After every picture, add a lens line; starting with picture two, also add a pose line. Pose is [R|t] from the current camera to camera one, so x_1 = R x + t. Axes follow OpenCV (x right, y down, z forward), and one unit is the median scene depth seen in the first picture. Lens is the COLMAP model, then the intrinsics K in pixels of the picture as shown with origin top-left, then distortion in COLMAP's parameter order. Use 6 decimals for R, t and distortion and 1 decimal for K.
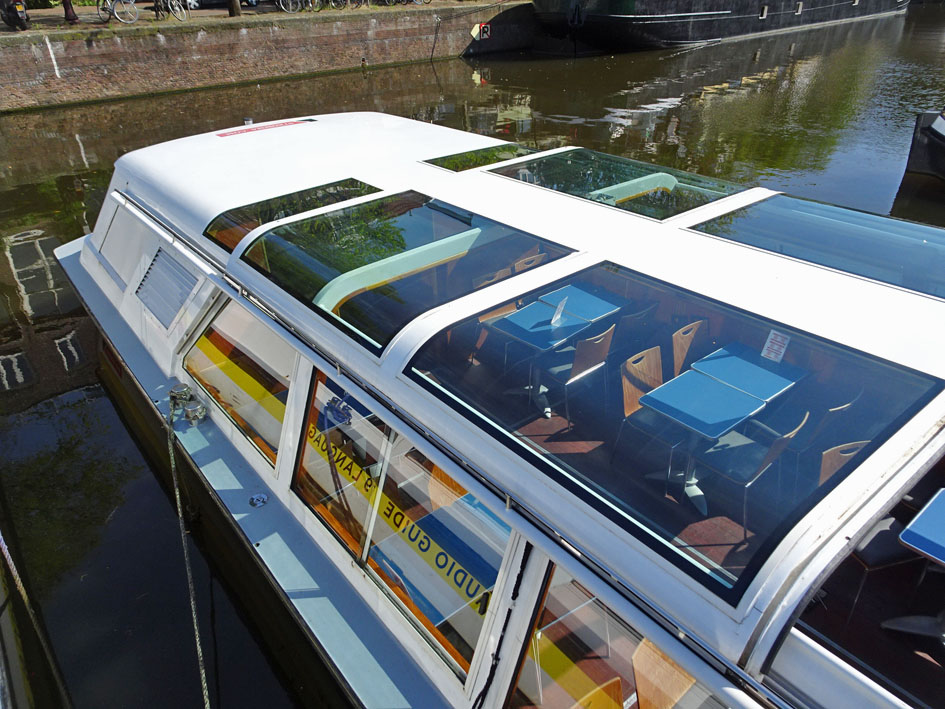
lens RADIAL K [[670.1, 0, 472.5], [0, 670.1, 354.5], [0, 0, 1]] dist [0.011304, -0.000668]
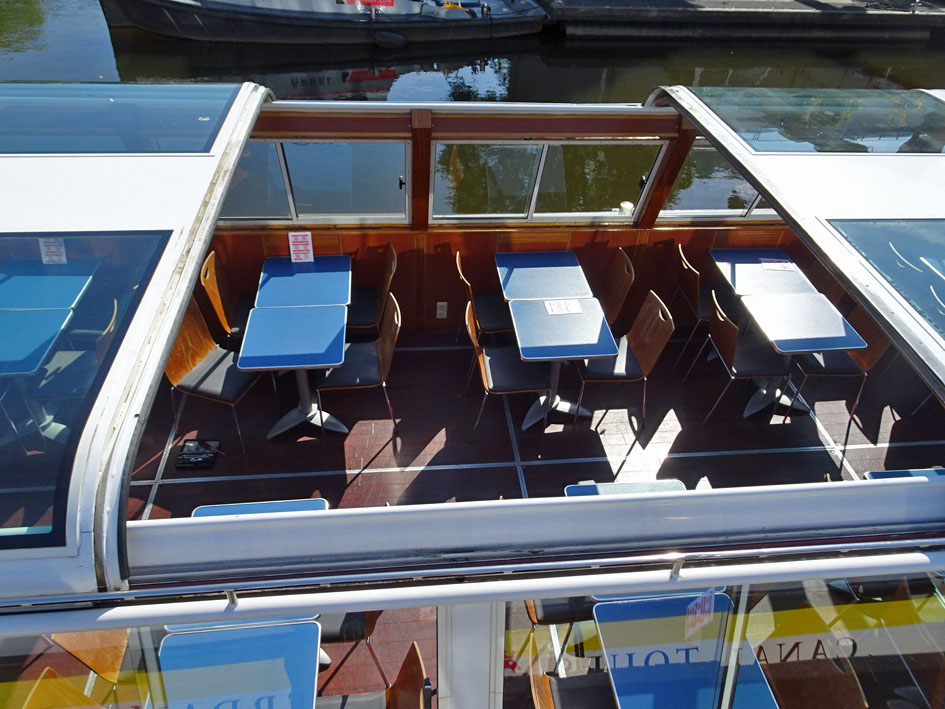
lens RADIAL K [[670.1, 0, 472.5], [0, 670.1, 354.5], [0, 0, 1]] dist [0.011304, -0.000668]
pose [[0.549387, -0.493889, 0.673979, 0.097751], [0.365260, 0.867415, 0.337901, 0.016335], [-0.751505, 0.060539, 0.656944, -0.033115]]
